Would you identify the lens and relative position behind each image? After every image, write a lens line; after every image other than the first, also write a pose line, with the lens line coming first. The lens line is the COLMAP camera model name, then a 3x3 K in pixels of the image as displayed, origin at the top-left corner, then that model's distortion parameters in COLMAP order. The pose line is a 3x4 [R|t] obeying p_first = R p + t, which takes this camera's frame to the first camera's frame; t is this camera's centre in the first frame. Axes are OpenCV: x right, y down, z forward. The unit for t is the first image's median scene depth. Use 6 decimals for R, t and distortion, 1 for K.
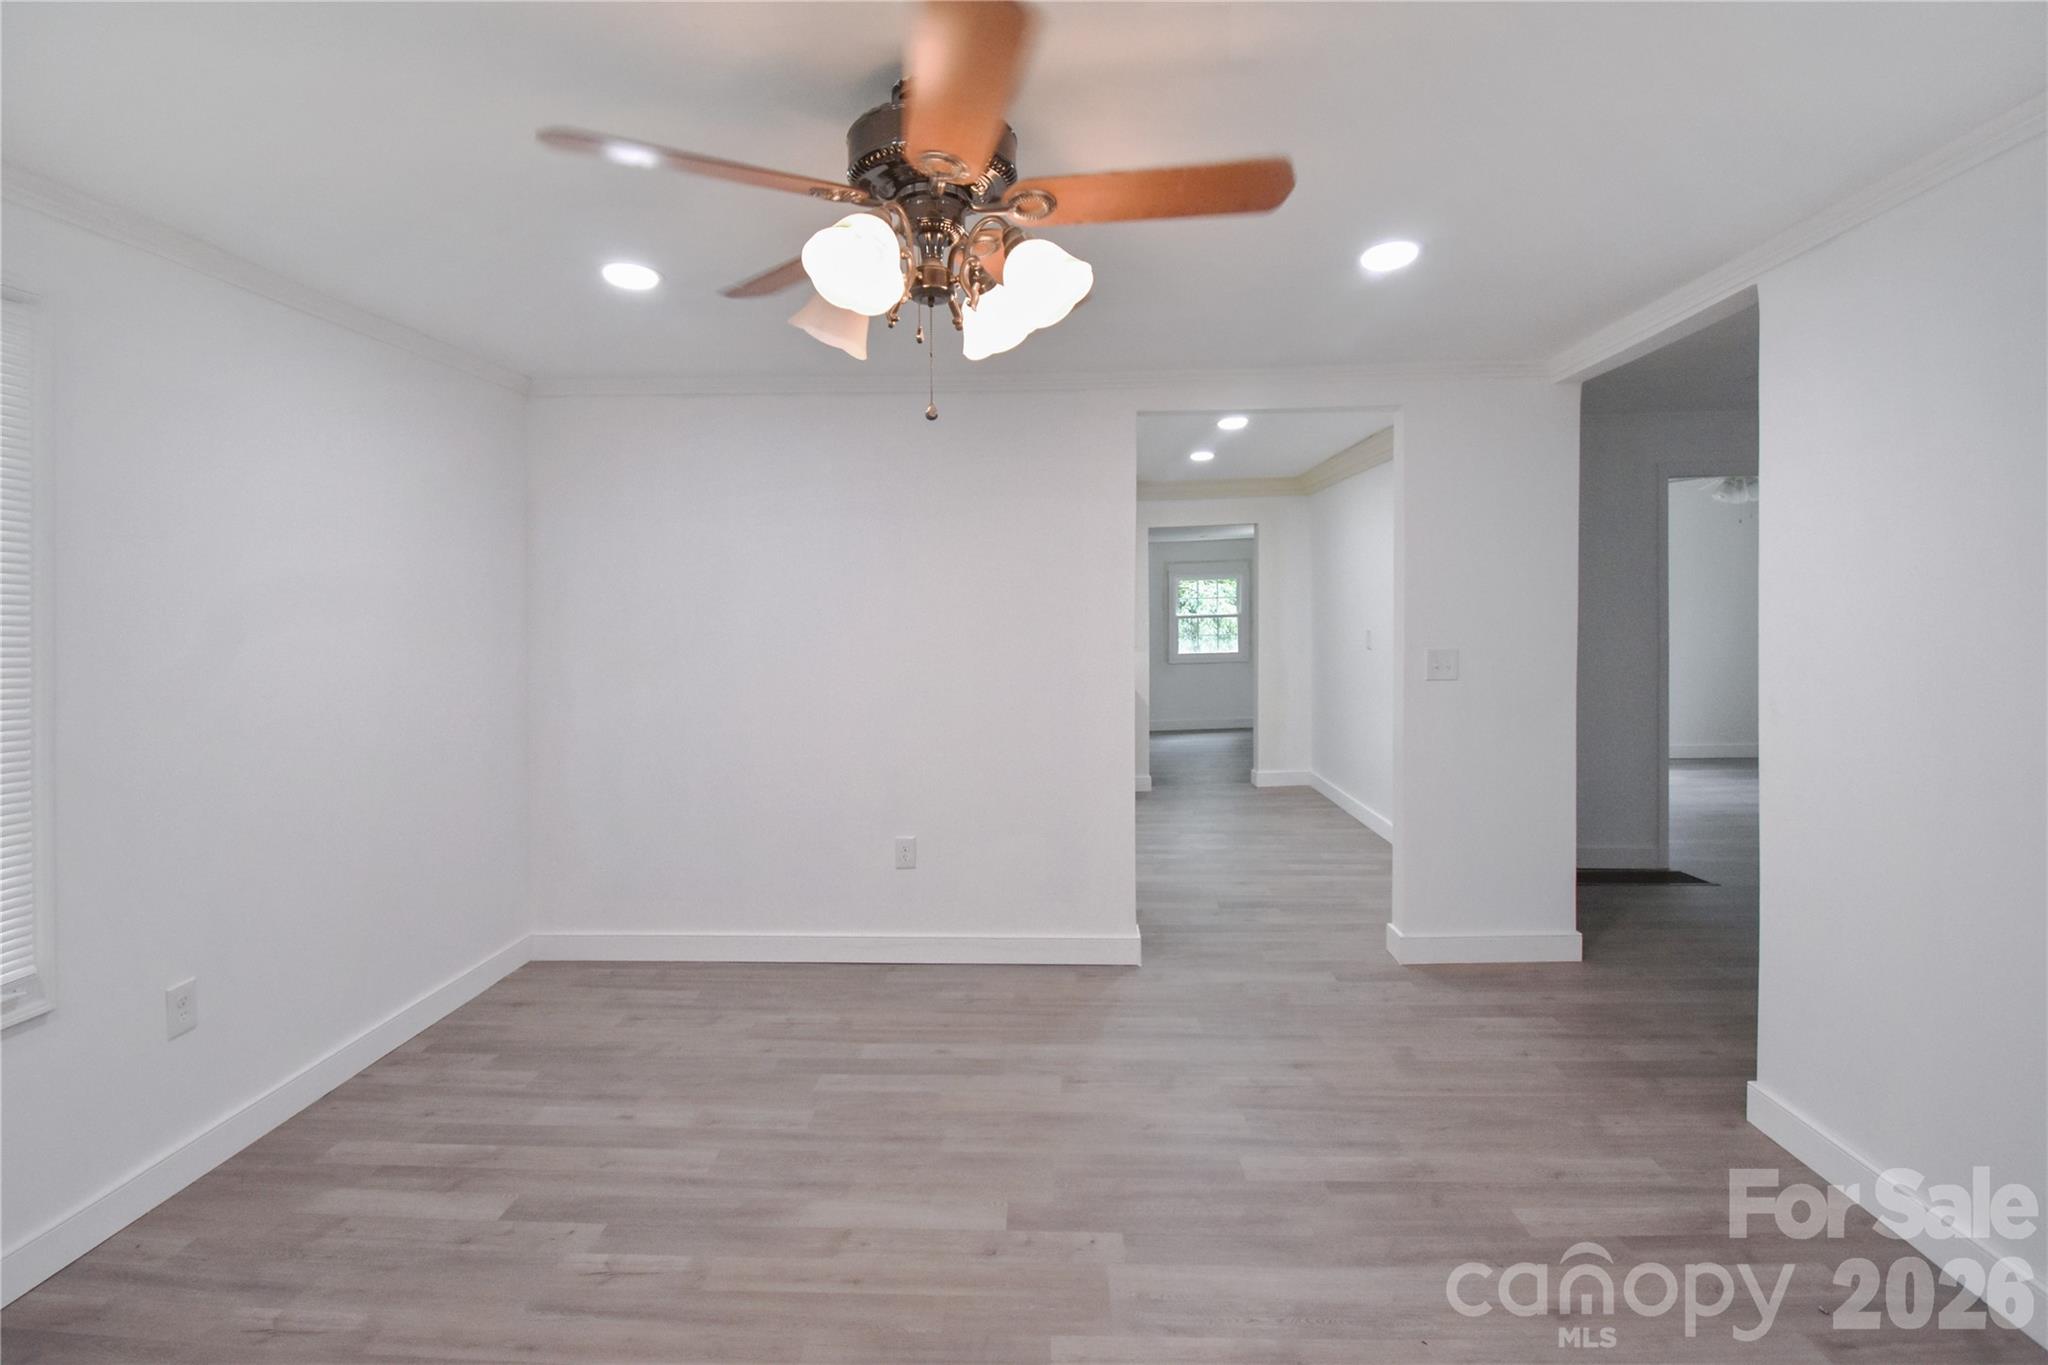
lens RADIAL K [[964.0, 0, 976.4], [0, 964.0, 646.3], [0, 0, 1]] dist [0.029582, -0.032236]
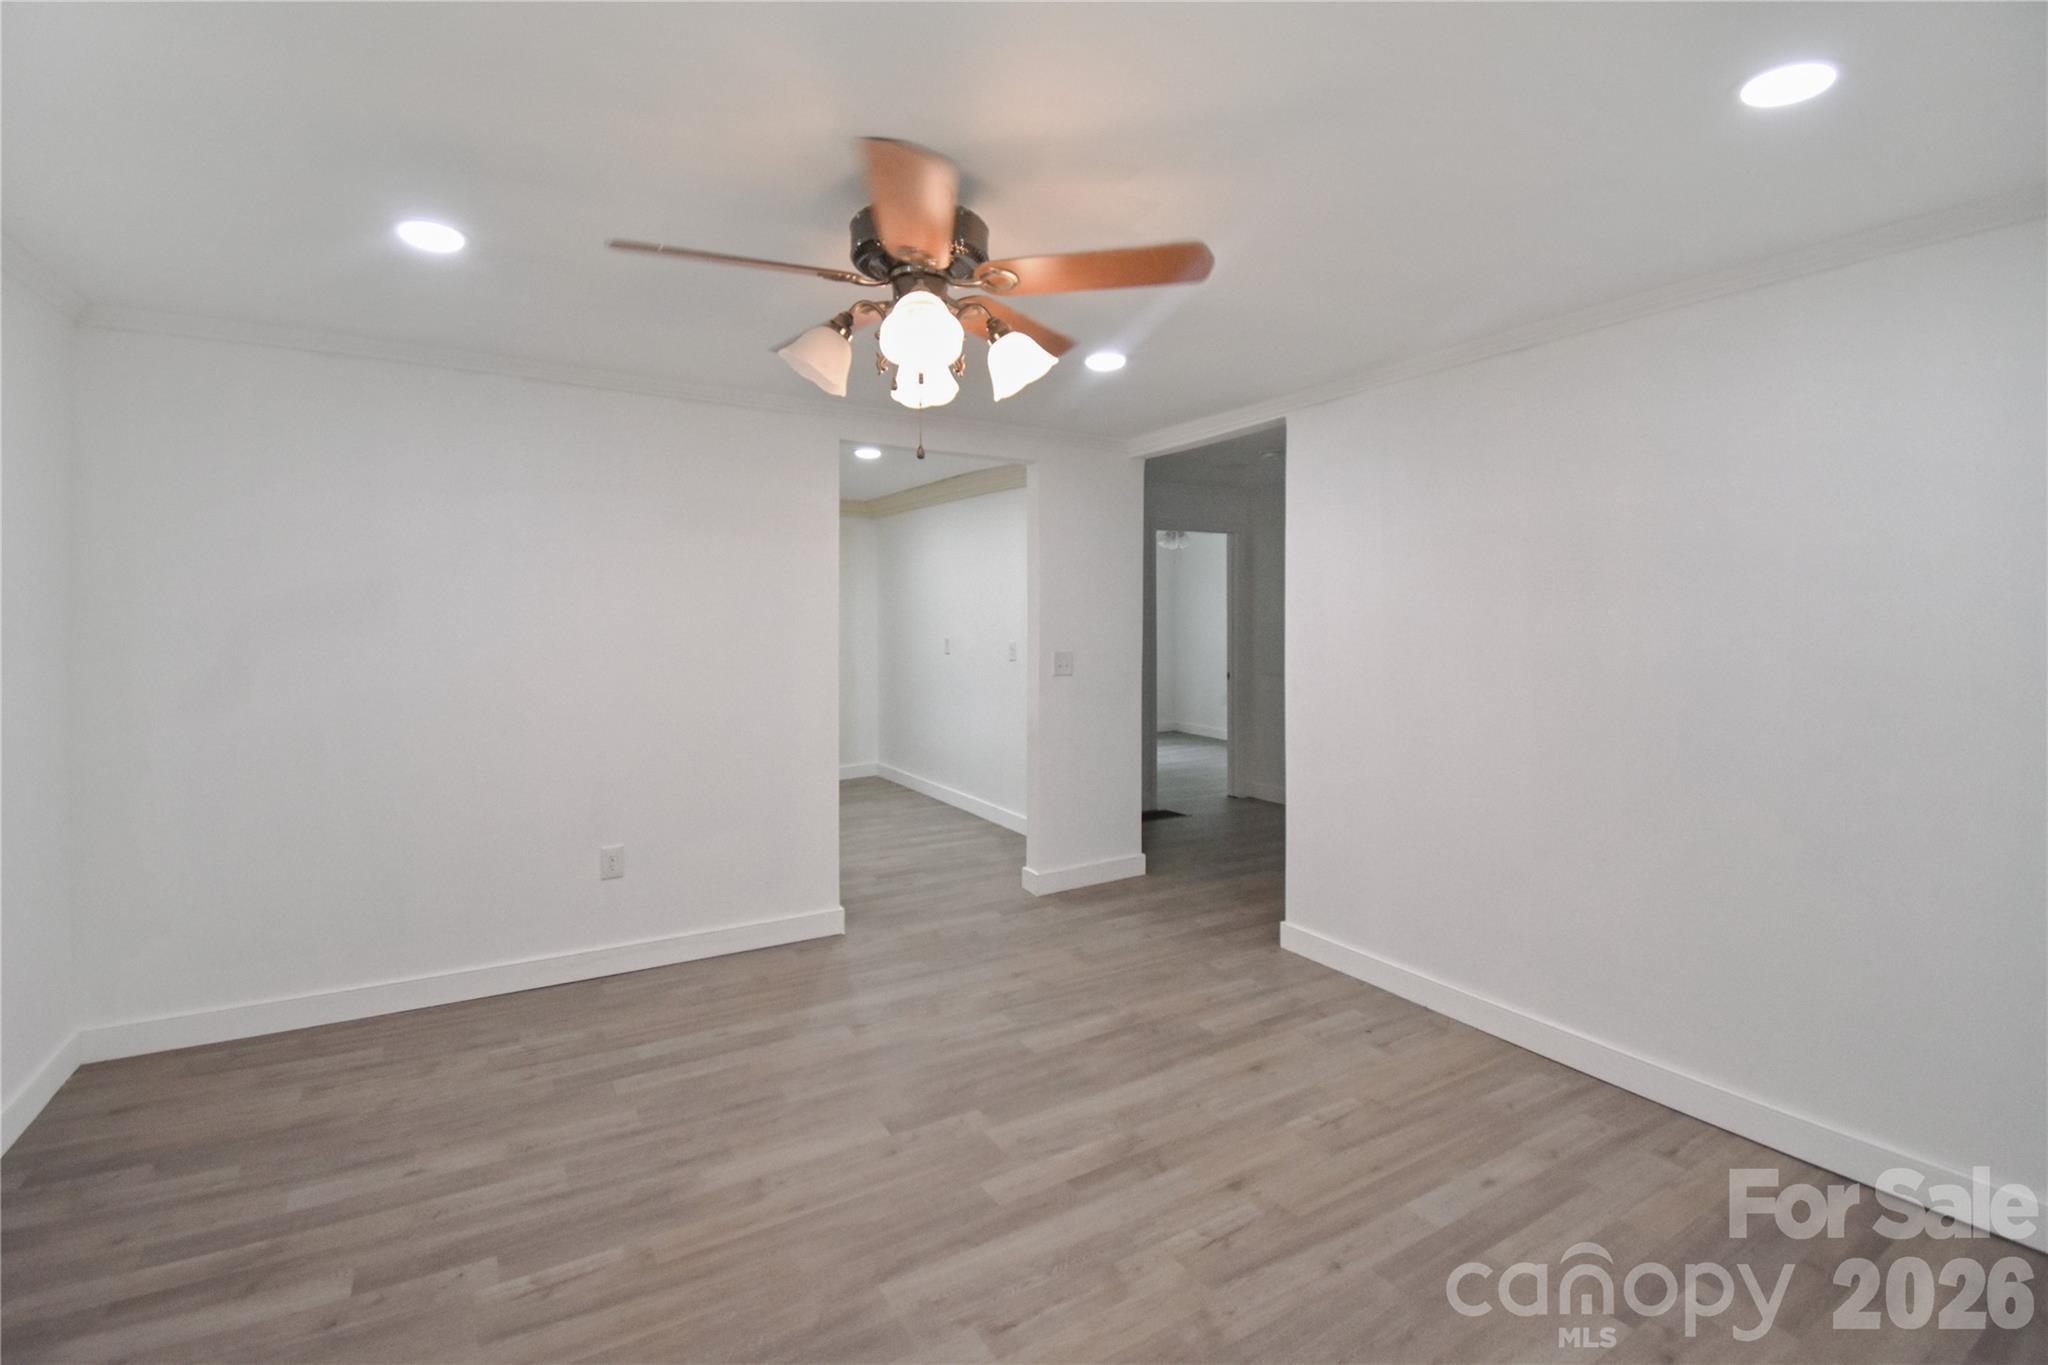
lens RADIAL K [[952.5, 0, 1018.1], [0, 952.5, 687.6], [0, 0, 1]] dist [0.013670, -0.021698]
pose [[0.826227, -0.025139, 0.562777, -0.387484], [0.007040, 0.999387, 0.034307, 0.008131], [-0.563294, -0.024383, 0.825897, -0.037322]]
